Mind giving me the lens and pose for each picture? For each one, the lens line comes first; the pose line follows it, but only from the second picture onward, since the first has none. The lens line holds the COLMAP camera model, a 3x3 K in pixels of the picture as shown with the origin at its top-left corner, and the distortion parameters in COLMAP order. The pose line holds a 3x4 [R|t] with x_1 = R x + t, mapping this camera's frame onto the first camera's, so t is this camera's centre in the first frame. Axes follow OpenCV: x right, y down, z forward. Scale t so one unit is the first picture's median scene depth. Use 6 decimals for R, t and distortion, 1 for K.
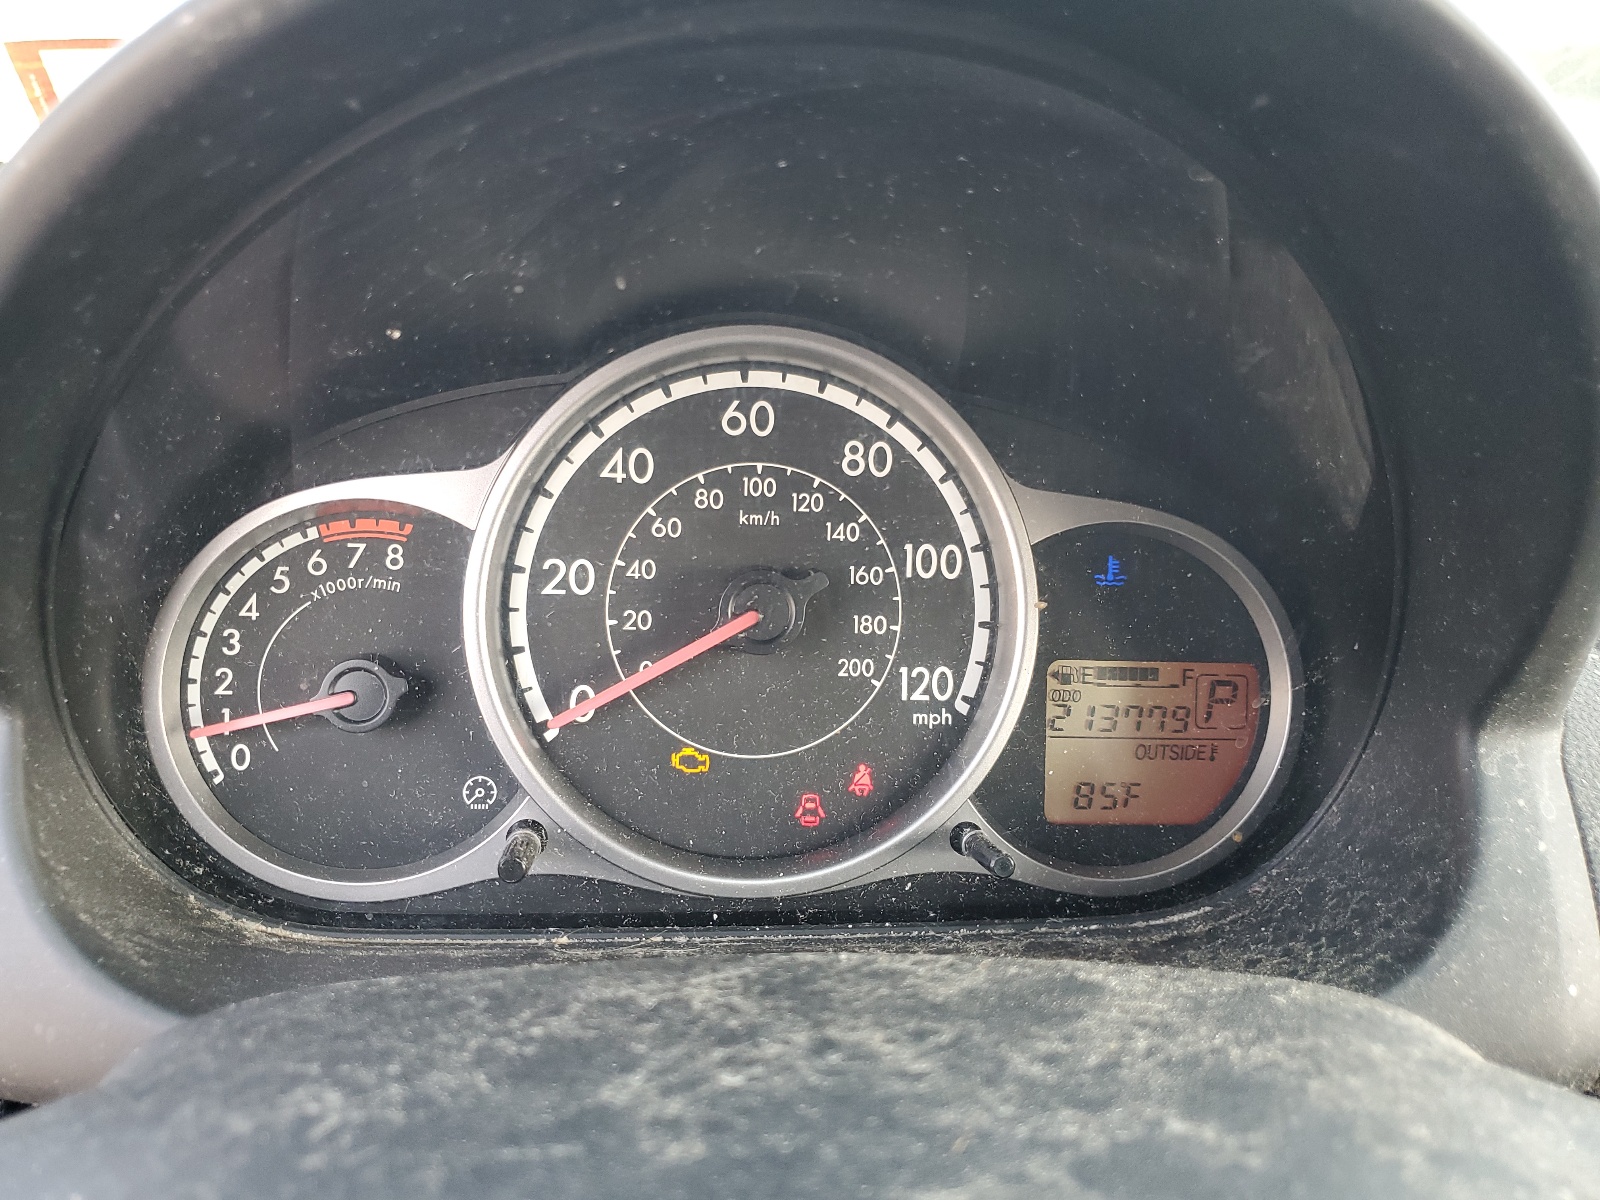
lens RADIAL K [[1212.3, 0, 798.9], [0, 1212.3, 597.6], [0, 0, 1]] dist [-0.005340, -0.000589]
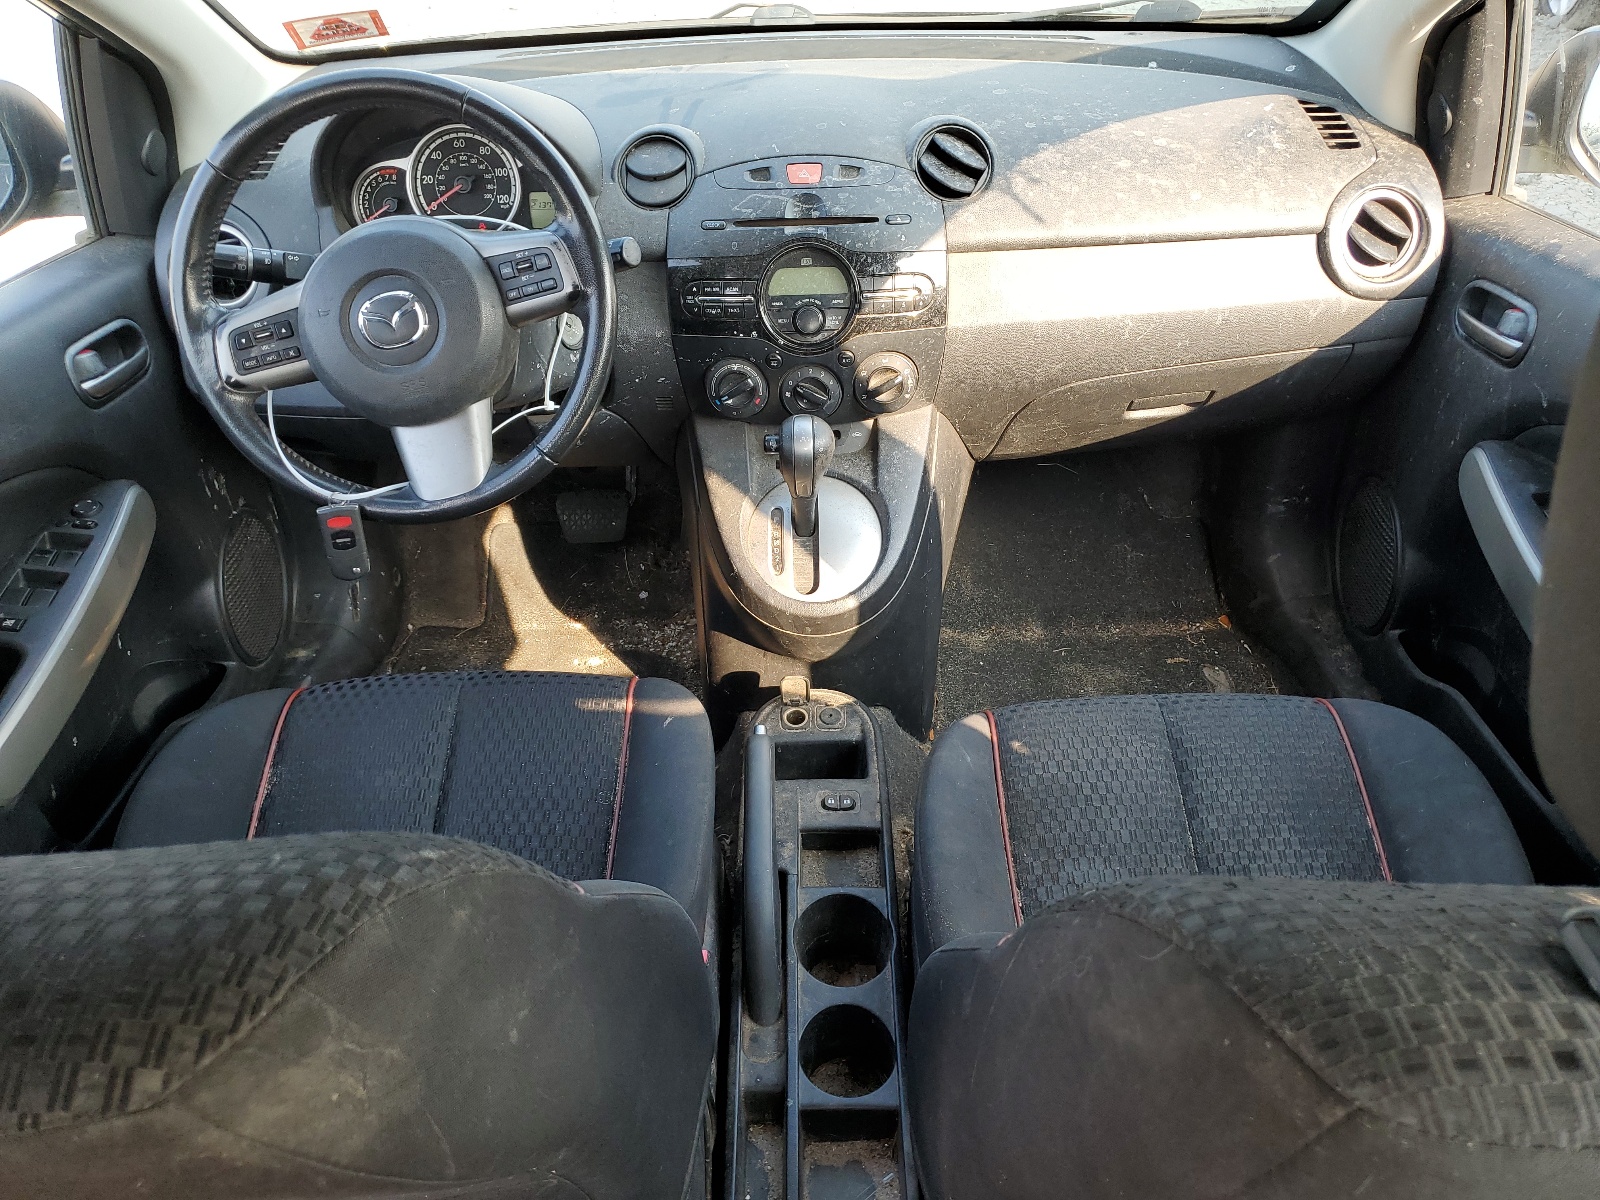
lens RADIAL K [[1212.3, 0, 802.2], [0, 1212.3, 600.2], [0, 0, 1]] dist [-0.005340, -0.000589]
pose [[0.988953, -0.003043, -0.148195, 2.063753], [0.045583, 0.957584, 0.284527, 0.292751], [0.141043, -0.288139, 0.947144, -3.997514]]
